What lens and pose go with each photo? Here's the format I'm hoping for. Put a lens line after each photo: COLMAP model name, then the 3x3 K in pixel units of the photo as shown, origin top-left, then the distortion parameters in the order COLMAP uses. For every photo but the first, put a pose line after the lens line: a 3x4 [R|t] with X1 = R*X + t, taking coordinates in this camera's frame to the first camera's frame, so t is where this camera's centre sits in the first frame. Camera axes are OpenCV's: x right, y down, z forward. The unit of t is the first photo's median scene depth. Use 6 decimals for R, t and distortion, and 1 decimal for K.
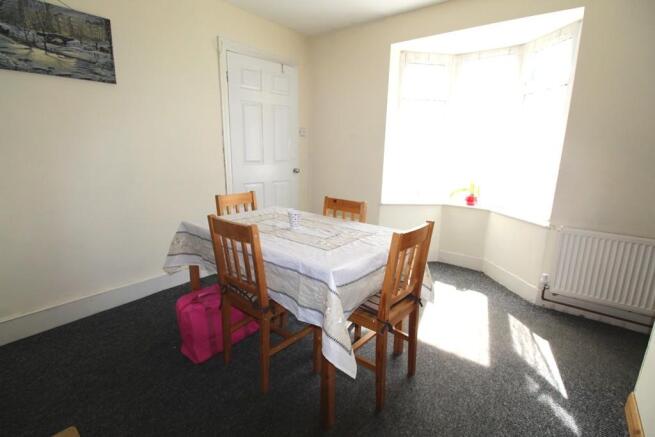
lens RADIAL K [[312.5, 0, 327.5], [0, 312.5, 218.5], [0, 0, 1]] dist [0.001639, -0.009486]
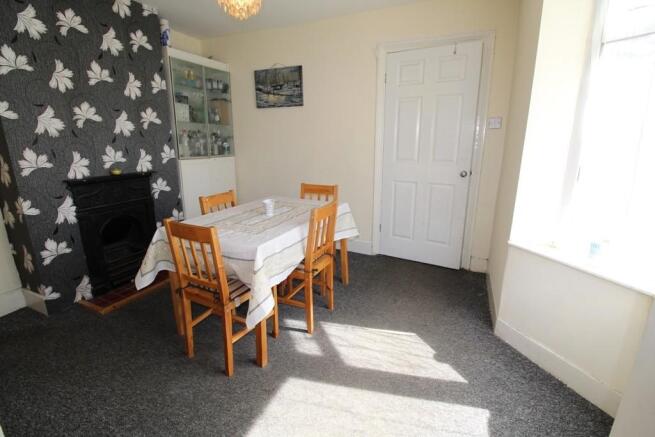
lens RADIAL K [[312.5, 0, 327.5], [0, 312.5, 218.5], [0, 0, 1]] dist [0.001639, -0.009486]
pose [[0.234708, 0.225205, -0.945619, 1.014277], [-0.205712, 0.962268, 0.178112, -0.200678], [0.950050, 0.152721, 0.272179, 0.812735]]
